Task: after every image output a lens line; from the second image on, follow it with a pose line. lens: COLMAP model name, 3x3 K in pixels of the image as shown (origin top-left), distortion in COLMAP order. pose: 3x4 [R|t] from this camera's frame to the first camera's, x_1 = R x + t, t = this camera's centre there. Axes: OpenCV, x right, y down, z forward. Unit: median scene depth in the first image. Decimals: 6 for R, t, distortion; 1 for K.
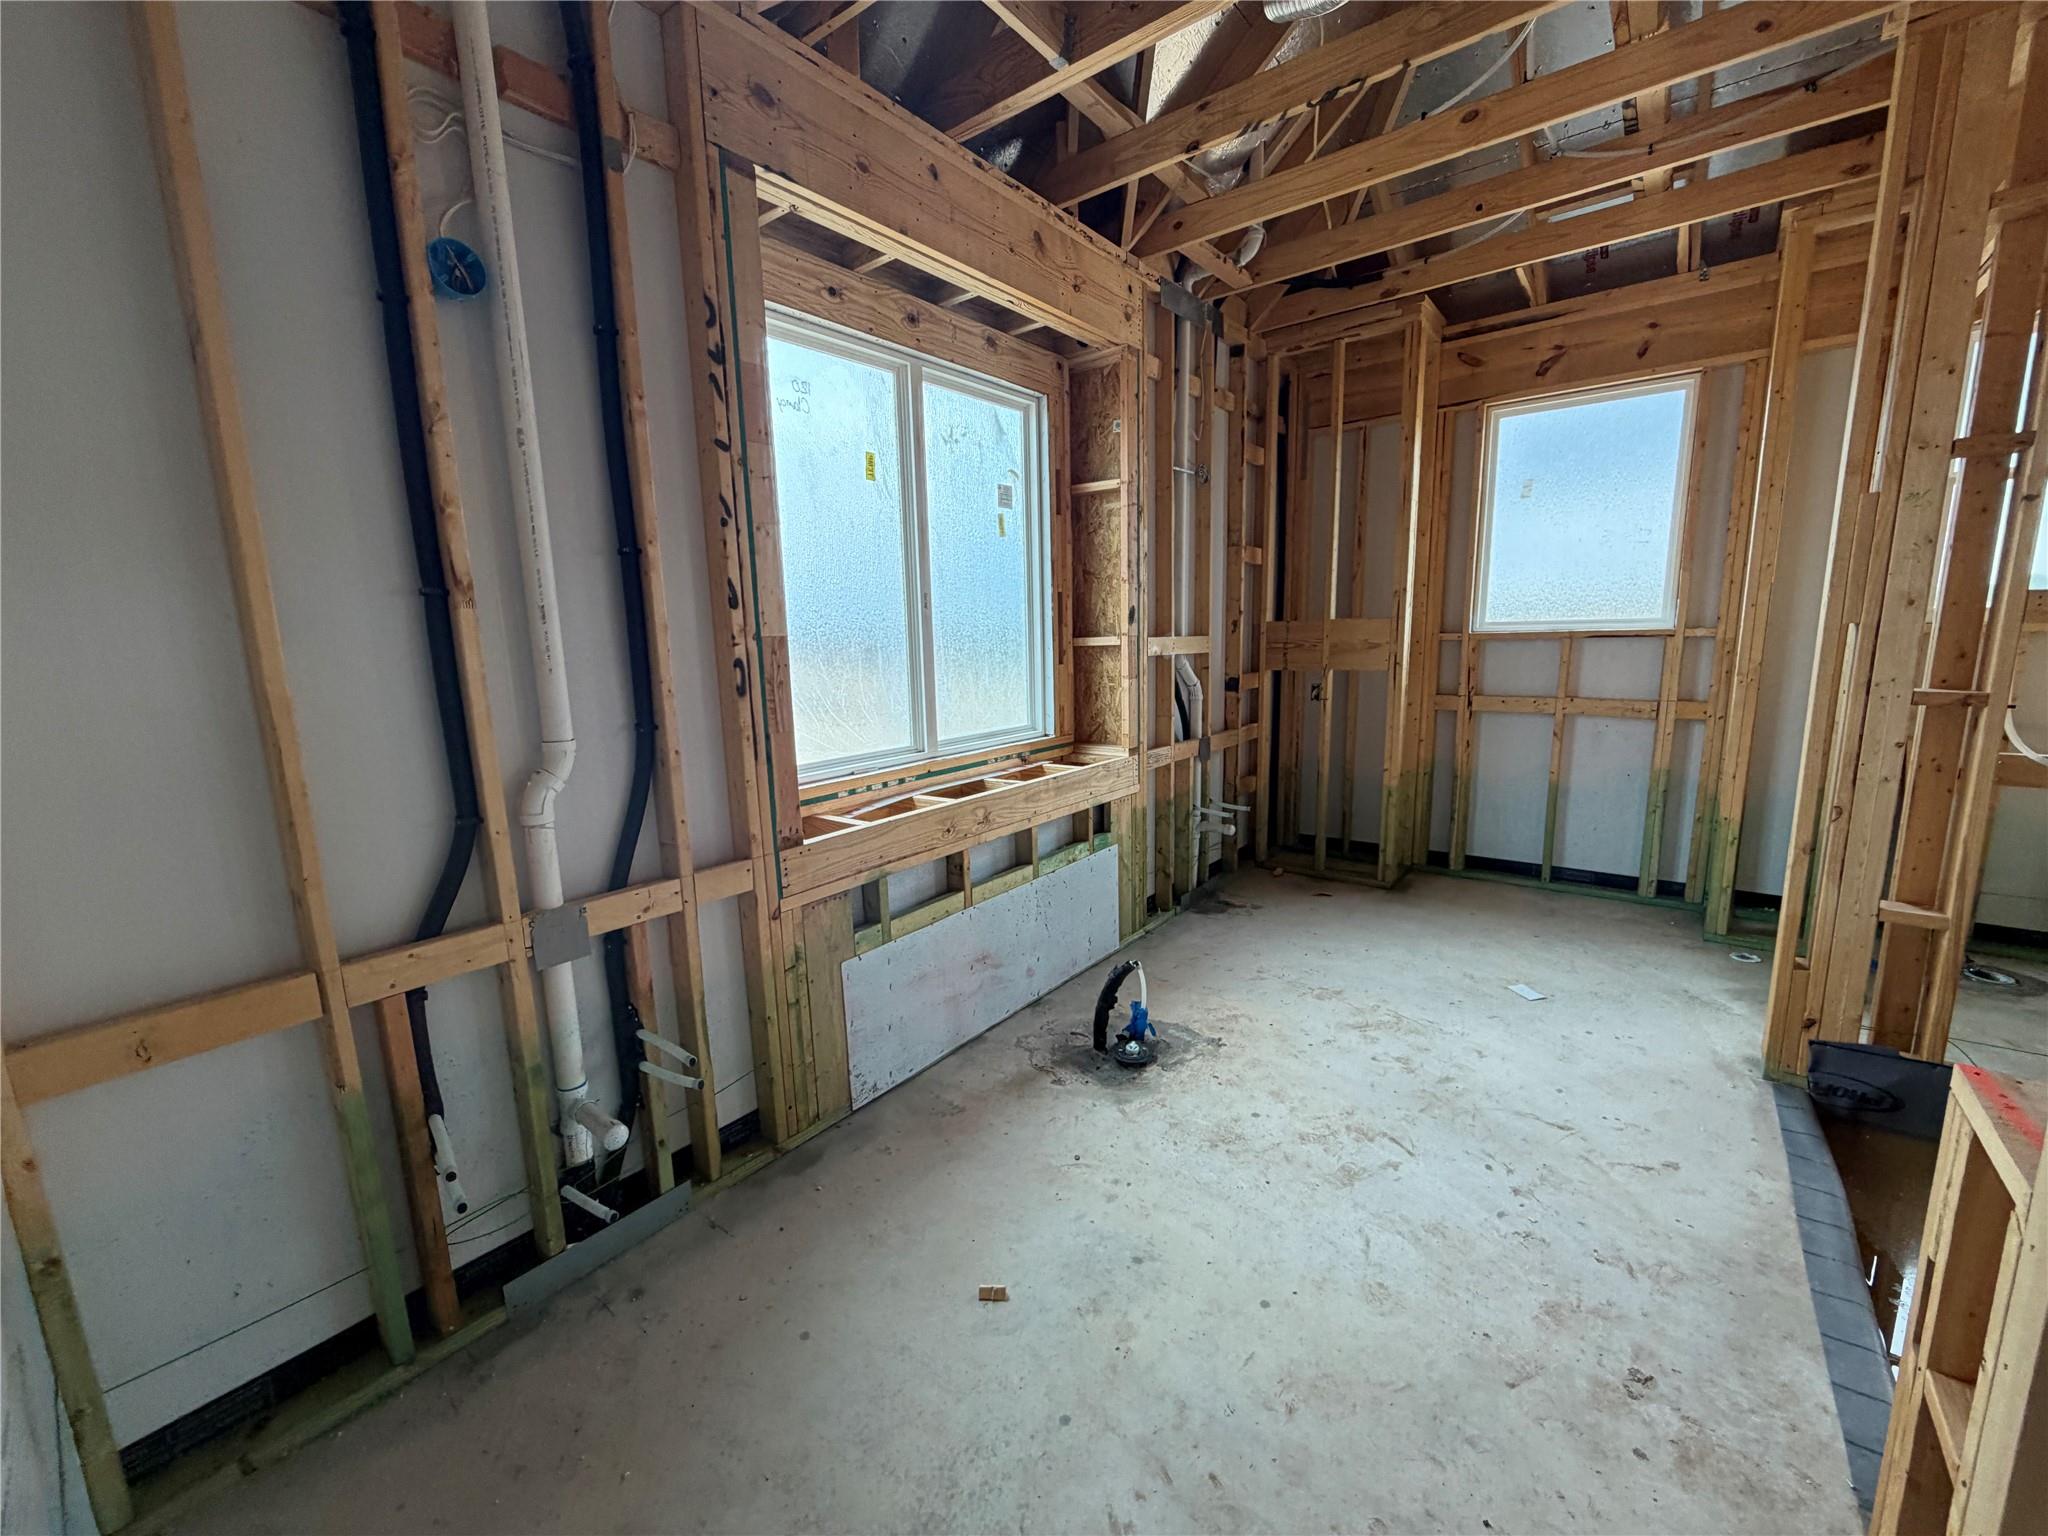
lens RADIAL K [[815.9, 0, 1019.6], [0, 815.9, 769.7], [0, 0, 1]] dist [-0.000092, -0.000096]
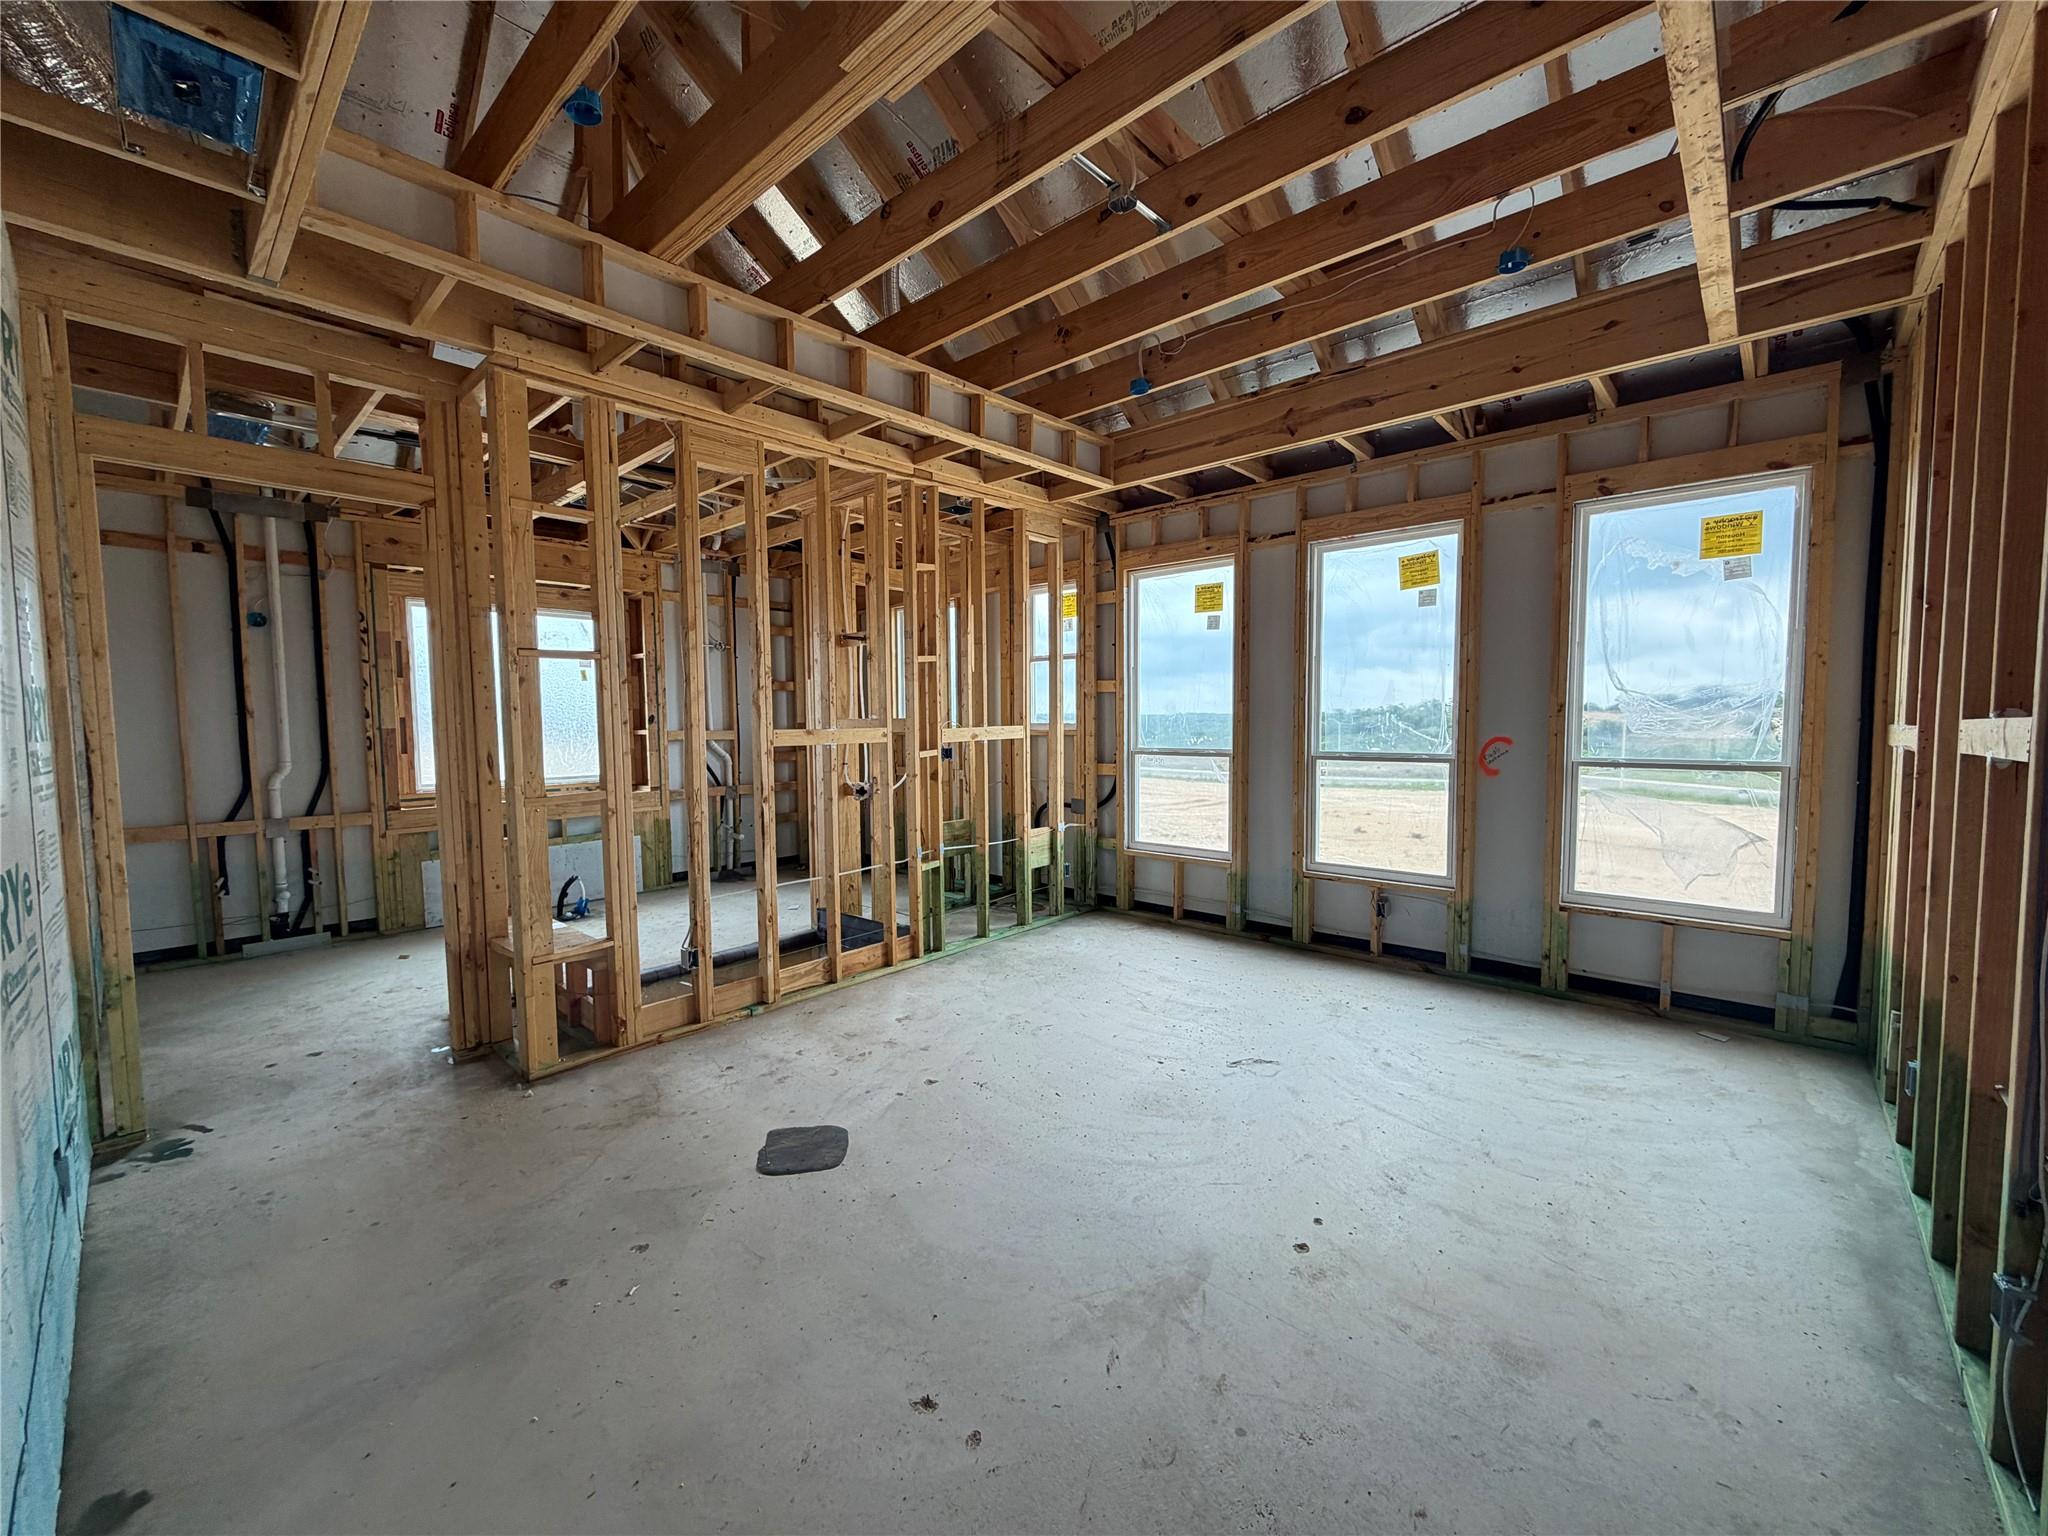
lens RADIAL K [[815.9, 0, 1019.6], [0, 815.9, 769.7], [0, 0, 1]] dist [-0.000092, -0.000096]
pose [[0.997493, 0.021335, -0.067478, 1.123030], [-0.028522, 0.993807, -0.107400, 0.115455], [0.064769, 0.109056, 0.991923, -0.861530]]
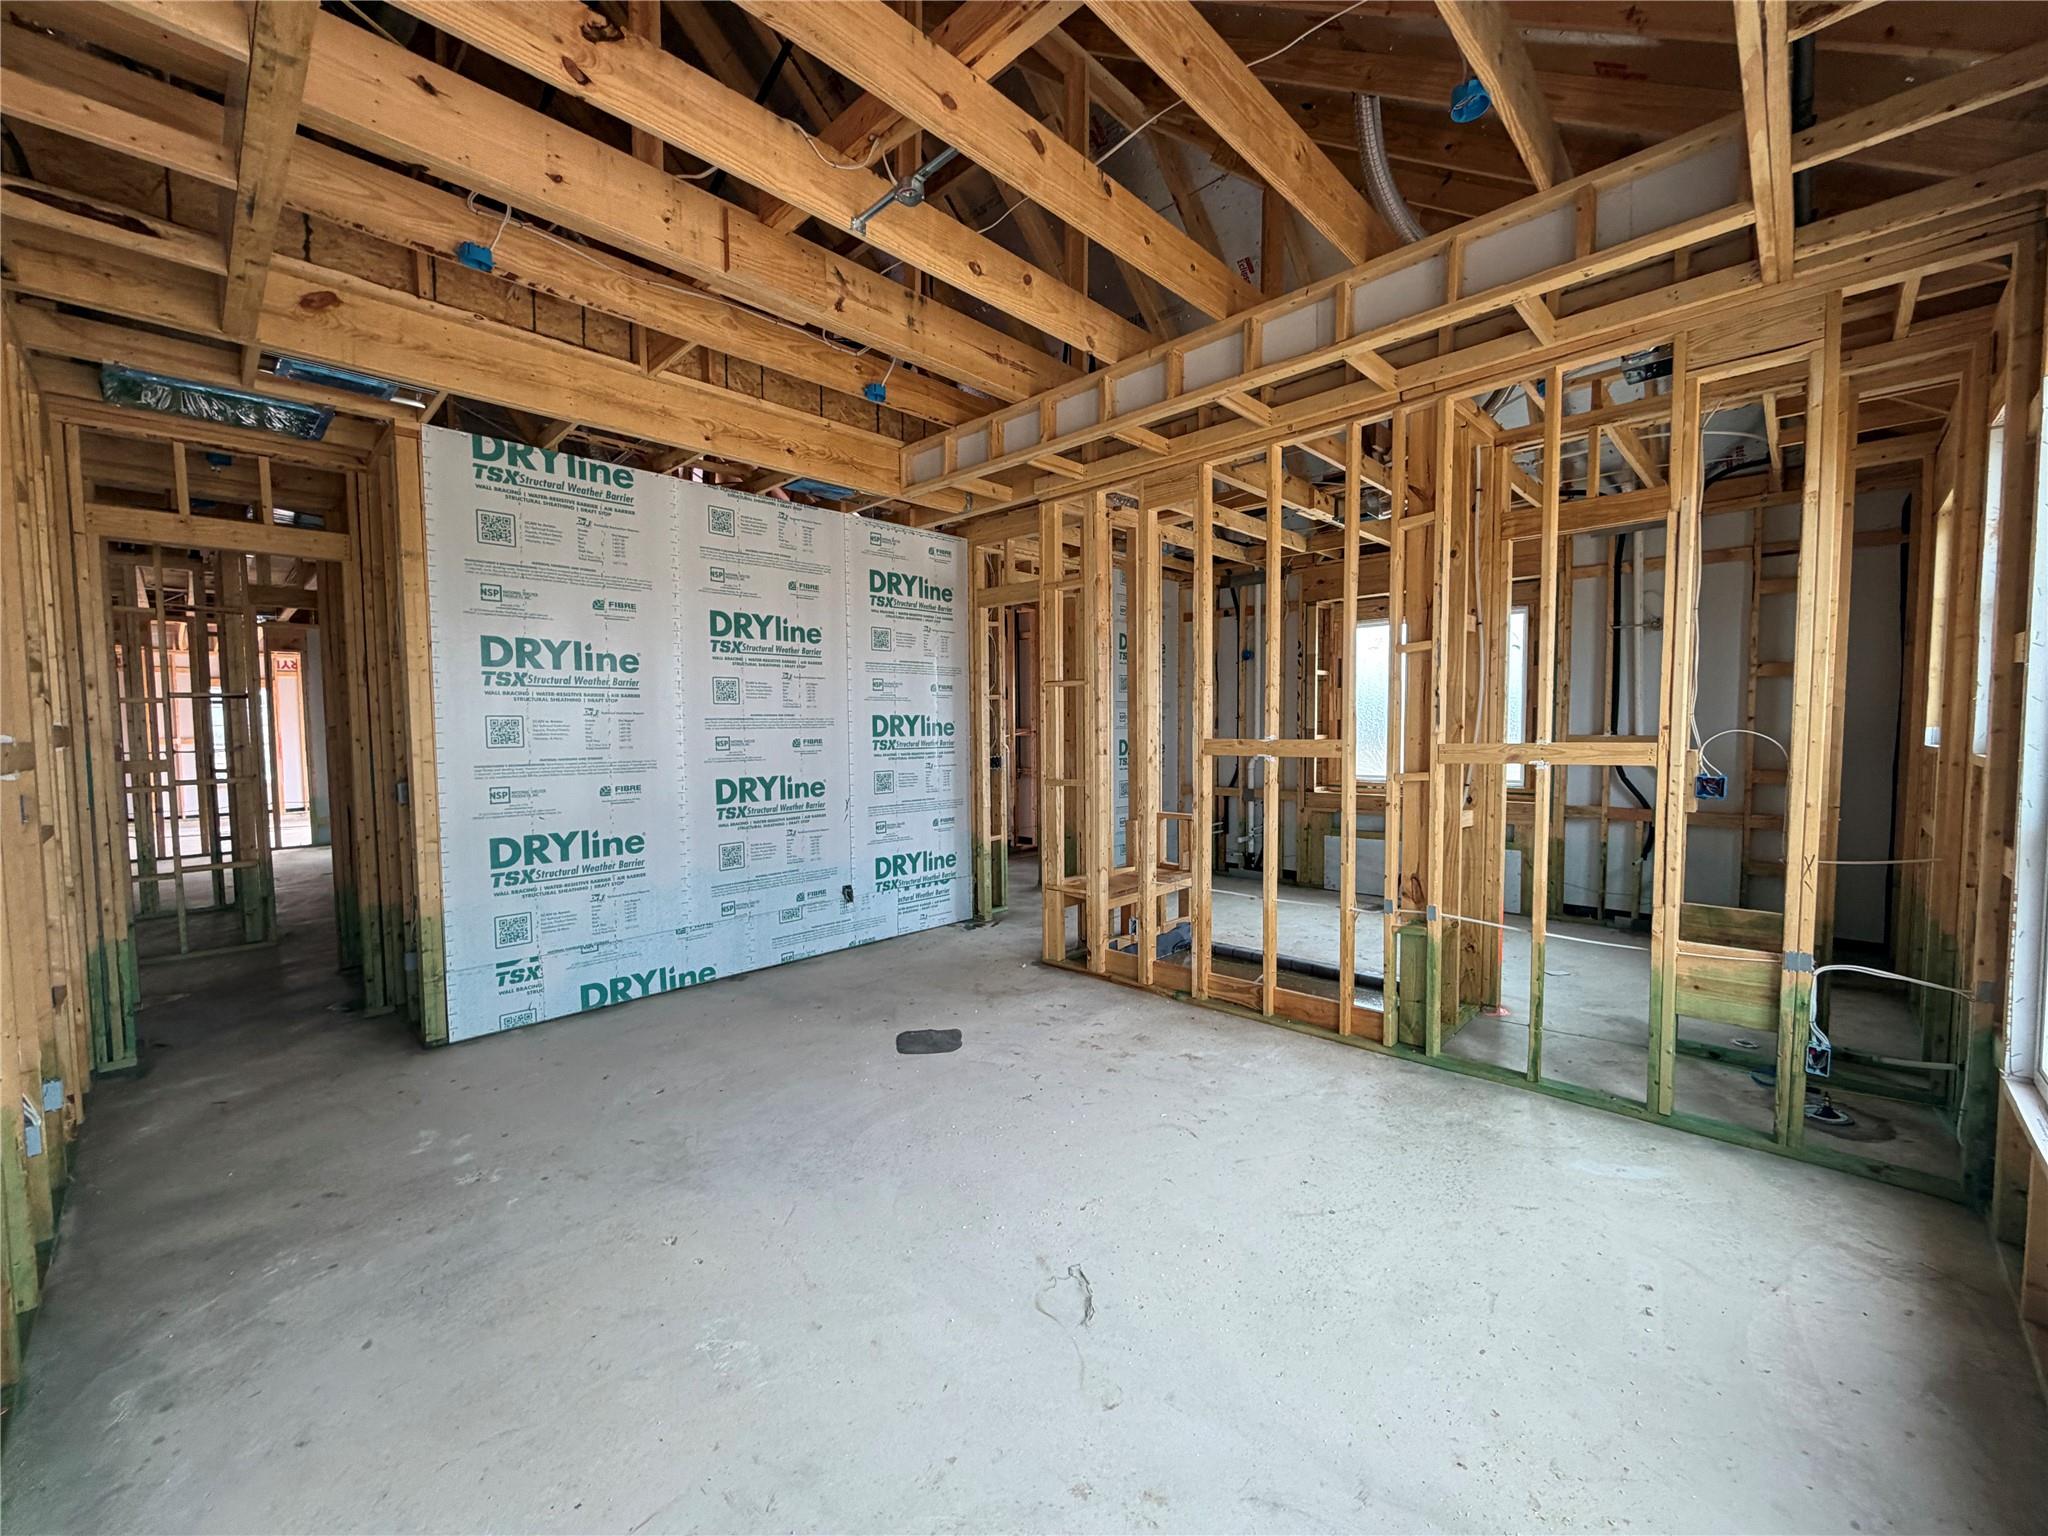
lens RADIAL K [[815.9, 0, 1019.6], [0, 815.9, 769.7], [0, 0, 1]] dist [-0.000092, -0.000096]
pose [[-0.099941, 0.083510, -0.991483, 1.896950], [-0.157064, 0.982654, 0.098599, -0.081572], [0.982519, 0.165580, -0.085091, 0.073870]]
